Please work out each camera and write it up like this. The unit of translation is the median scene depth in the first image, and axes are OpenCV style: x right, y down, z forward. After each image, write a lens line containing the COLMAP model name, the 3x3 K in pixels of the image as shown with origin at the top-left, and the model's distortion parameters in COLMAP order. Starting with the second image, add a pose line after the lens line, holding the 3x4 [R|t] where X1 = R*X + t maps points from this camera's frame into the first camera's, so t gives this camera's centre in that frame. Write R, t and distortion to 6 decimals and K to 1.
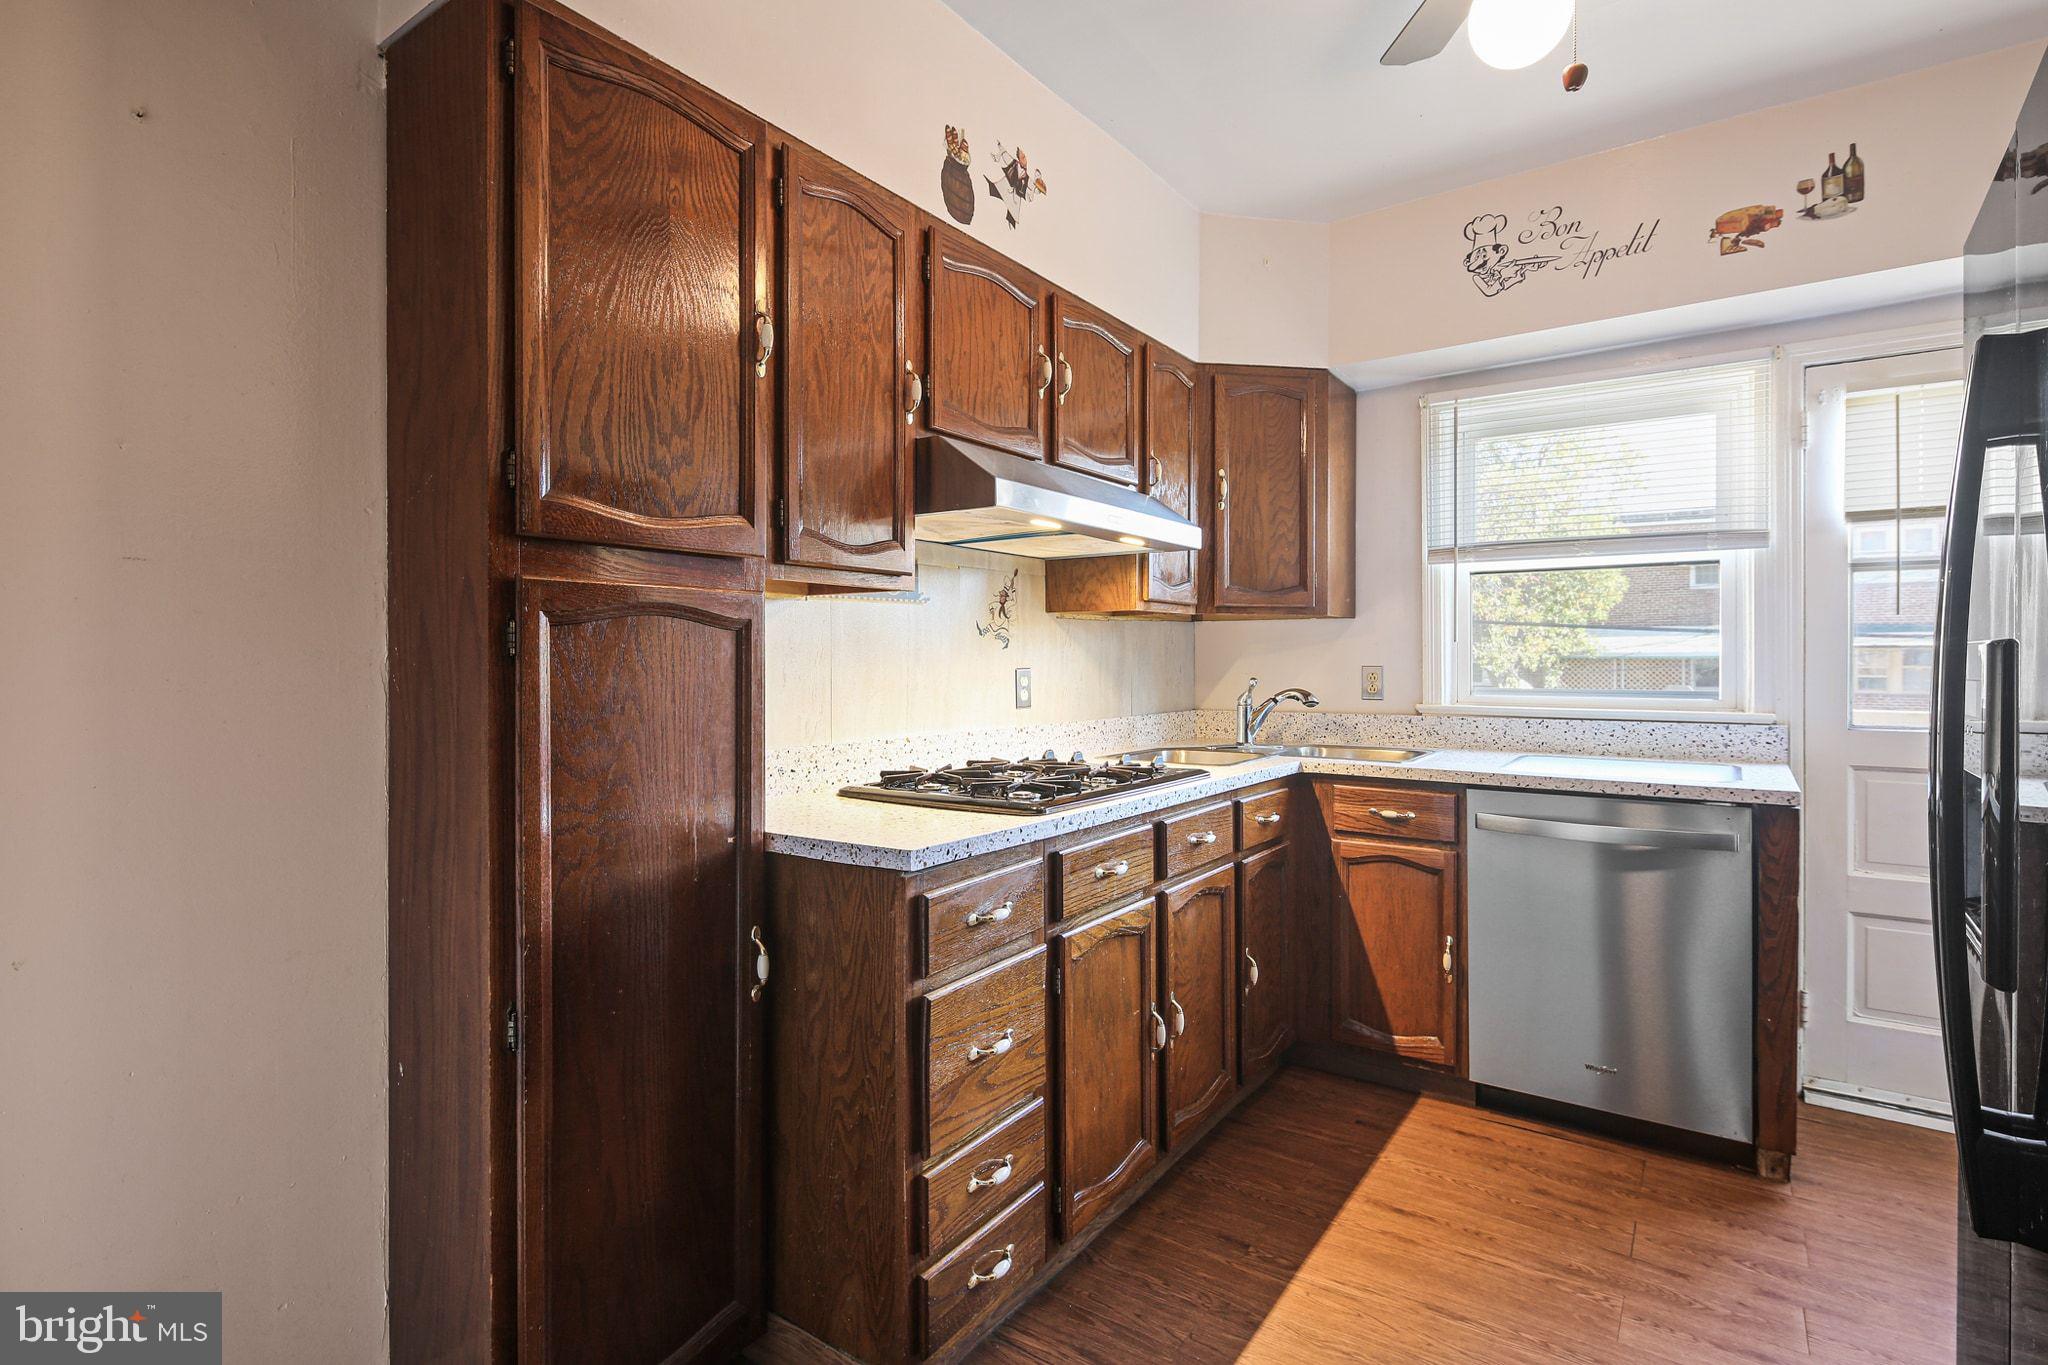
lens RADIAL K [[993.9, 0, 1014.1], [0, 993.9, 659.3], [0, 0, 1]] dist [0.004398, -0.003935]
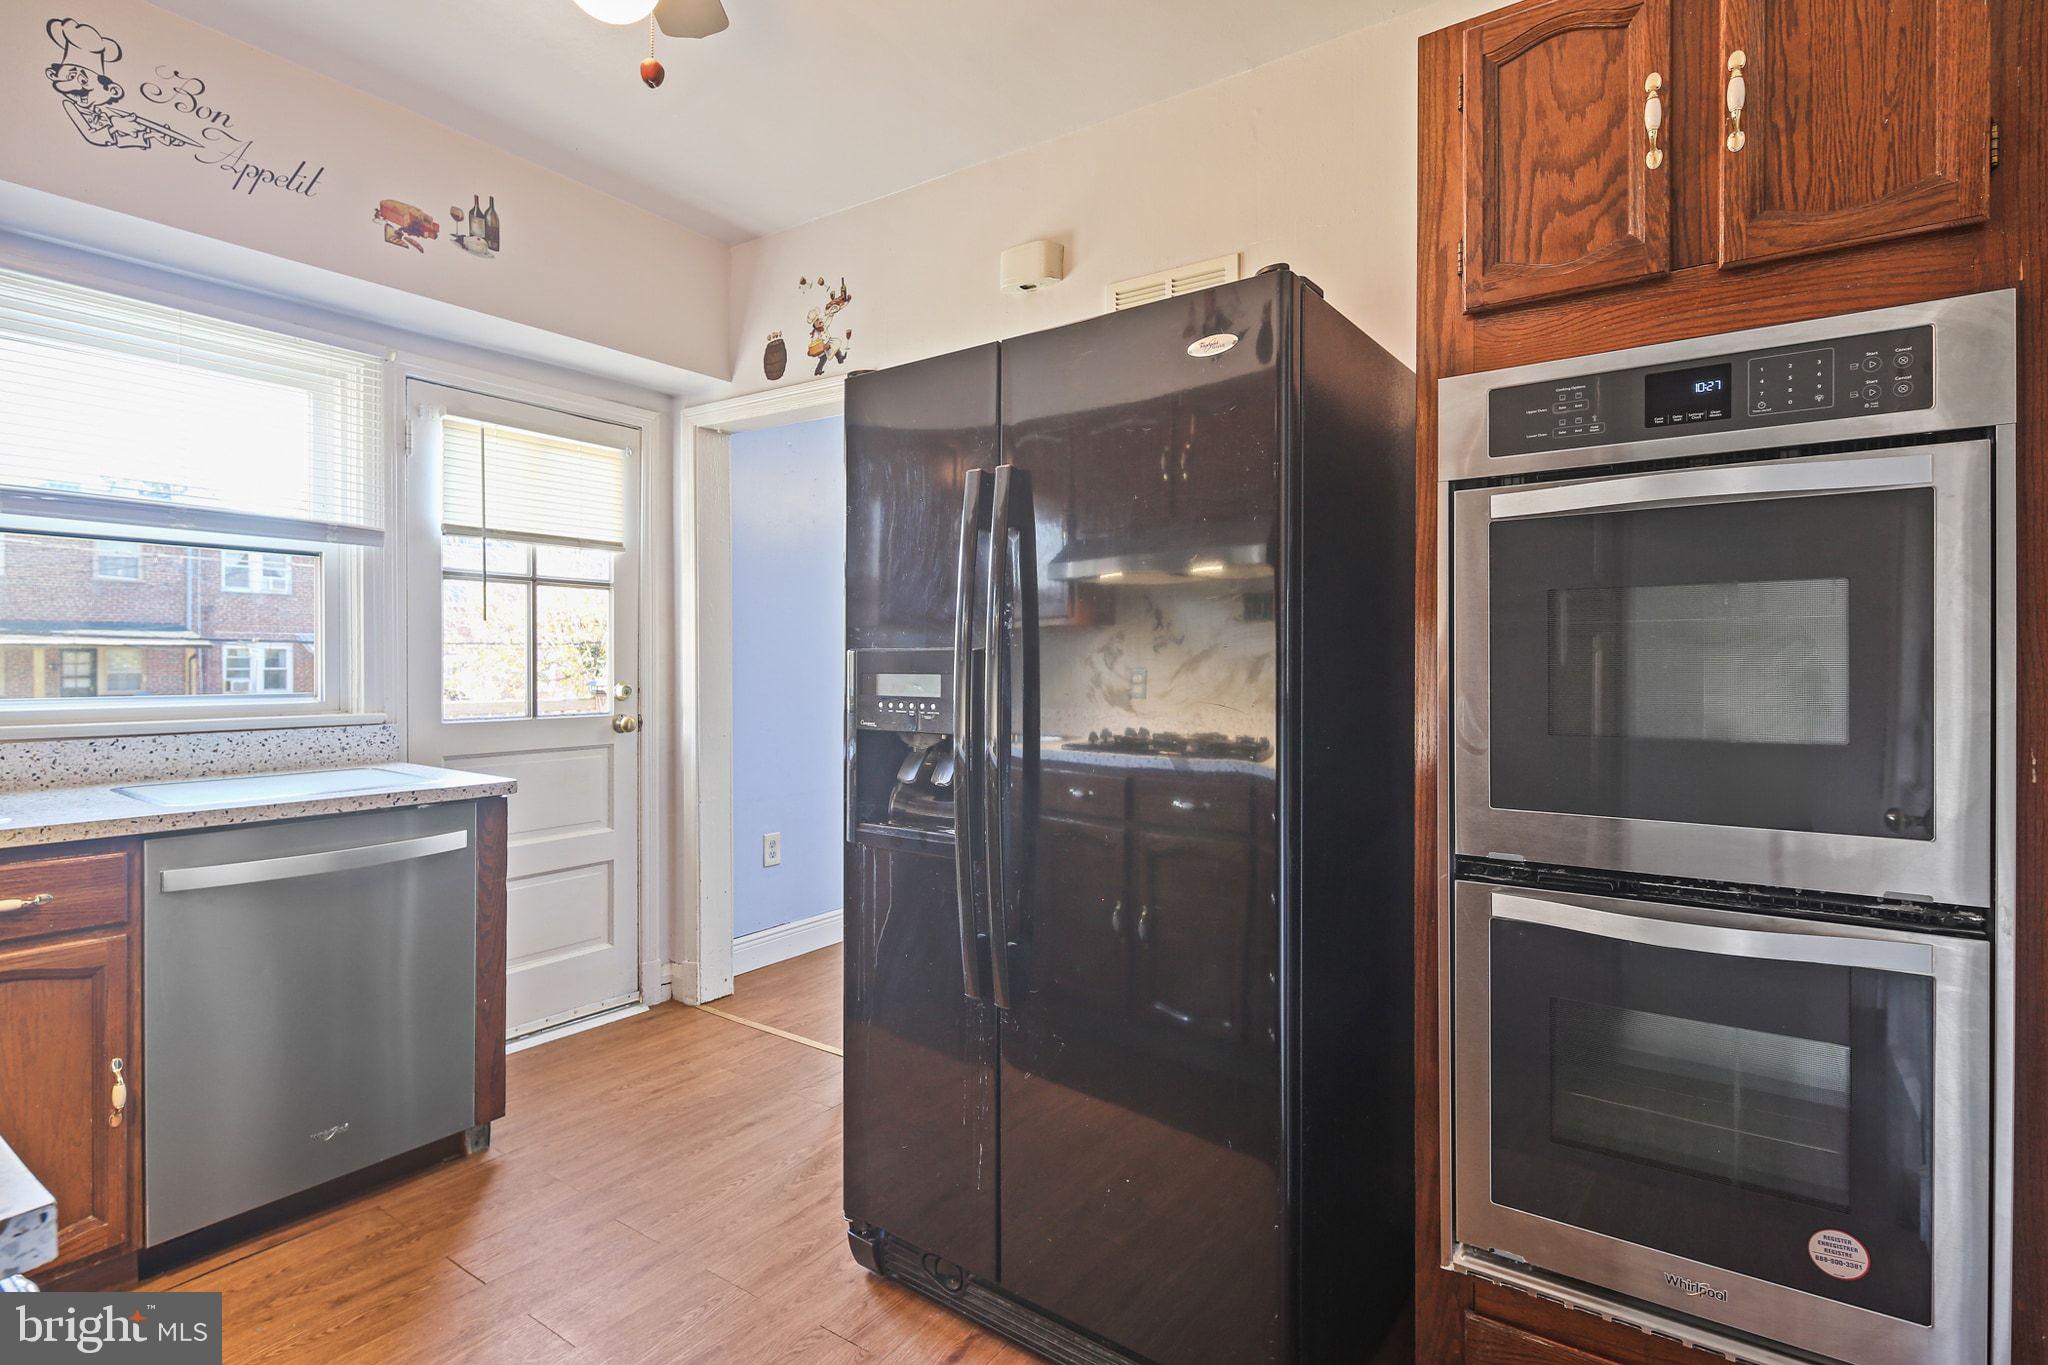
lens RADIAL K [[993.9, 0, 1030.1], [0, 993.9, 666.8], [0, 0, 1]] dist [0.004398, -0.003935]
pose [[-0.012587, -0.005321, 0.999907, -0.259137], [-0.003043, 0.999981, 0.005283, 0.000656], [-0.999916, -0.002976, -0.012603, 0.374541]]
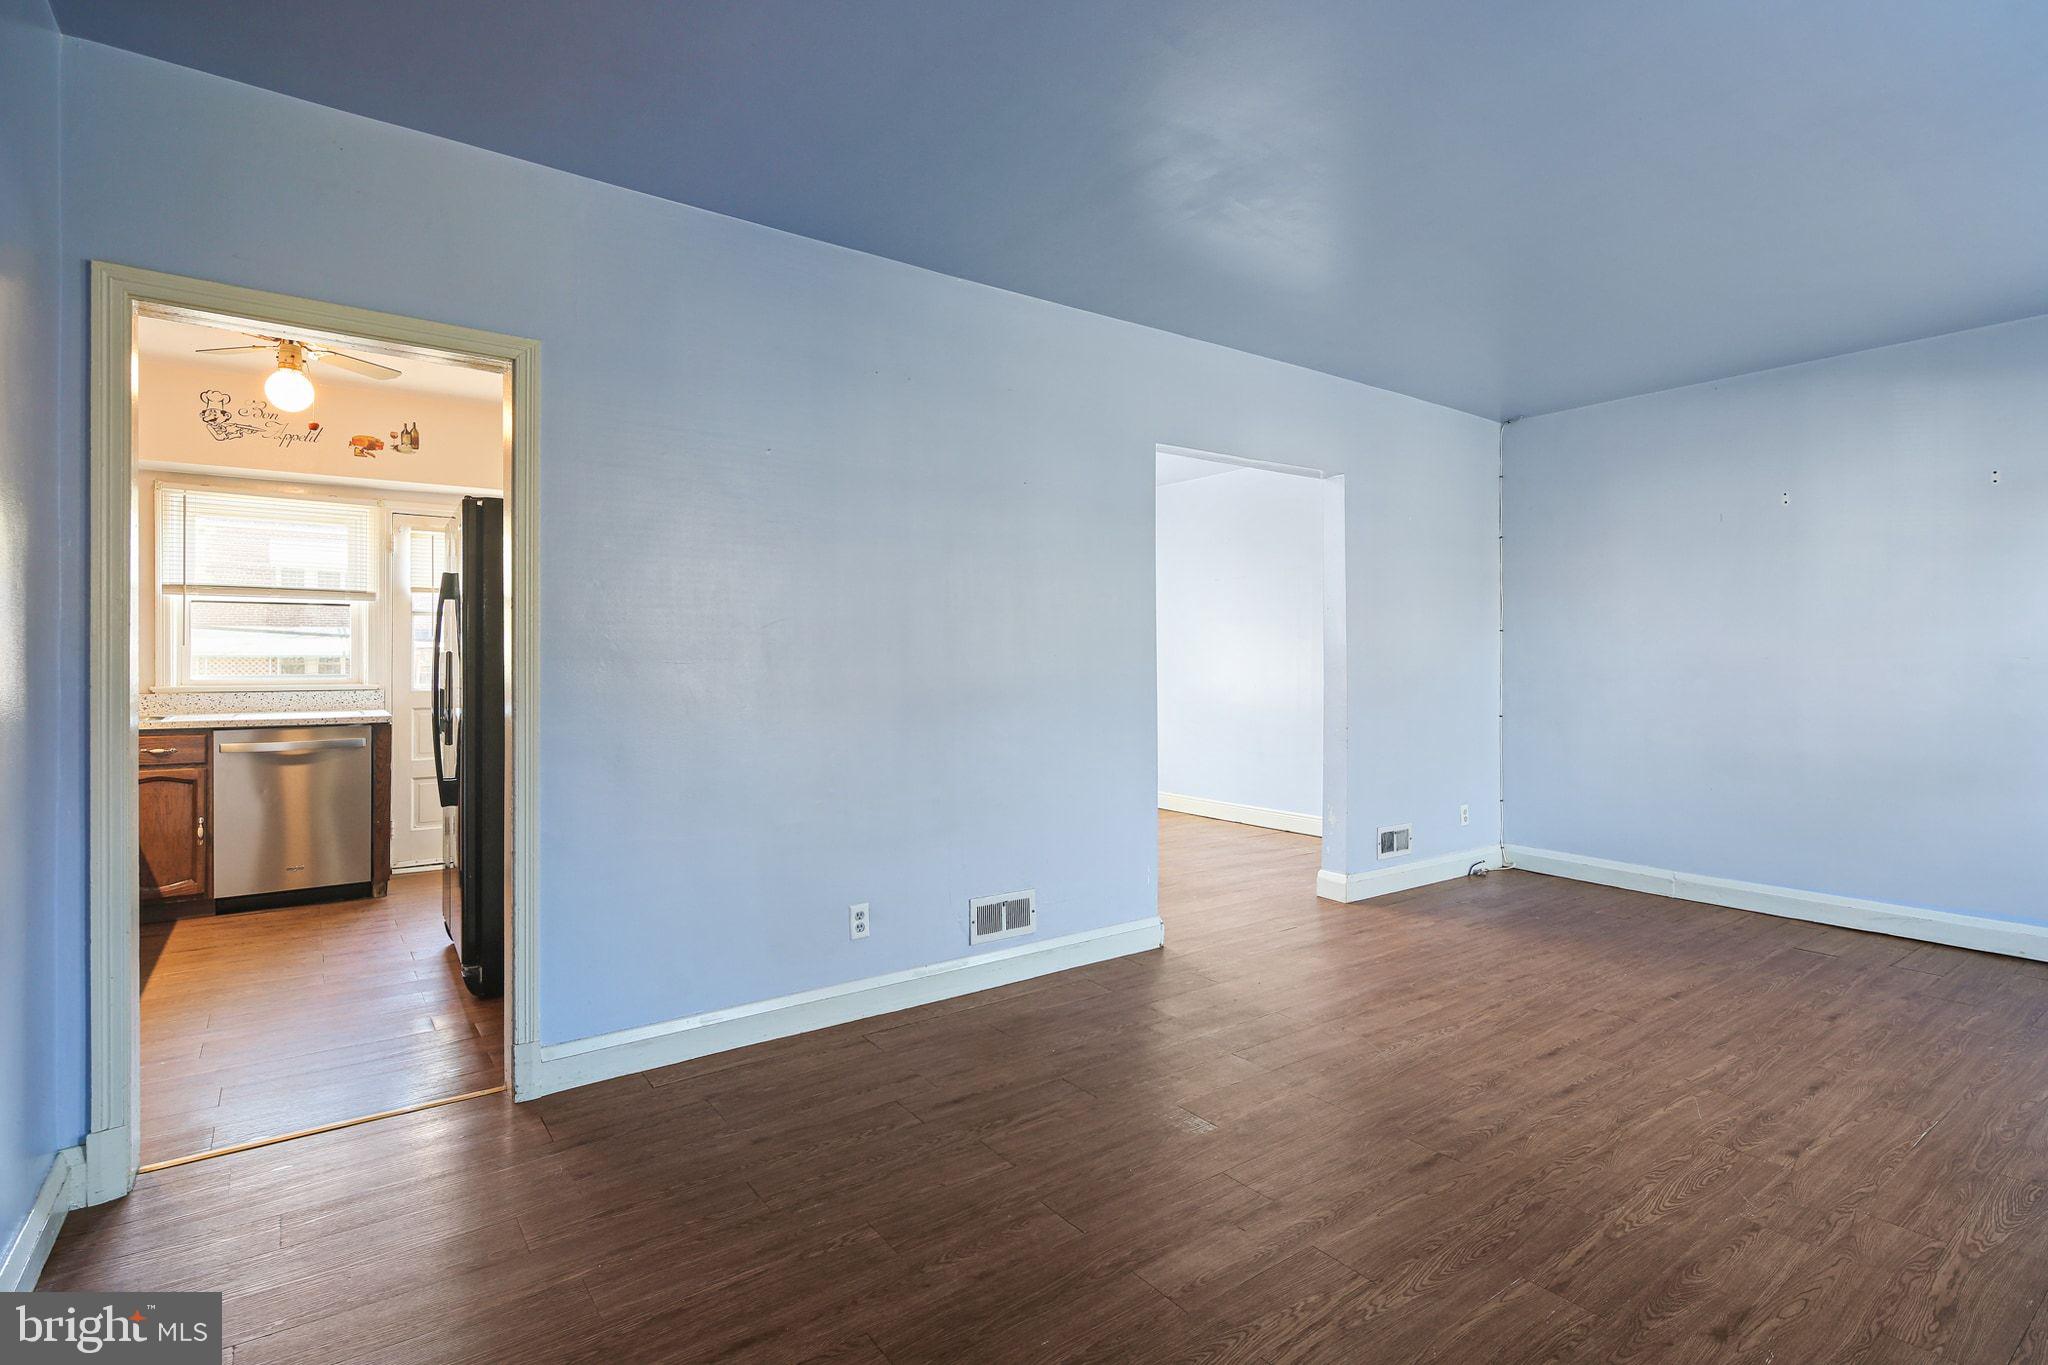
lens RADIAL K [[993.9, 0, 1035.4], [0, 993.9, 654.8], [0, 0, 1]] dist [0.004398, -0.003935]
pose [[0.309386, 0.004139, 0.950928, -0.751488], [-0.000448, 0.999991, -0.004206, 0.003094], [-0.950936, 0.000875, 0.309385, -0.902000]]
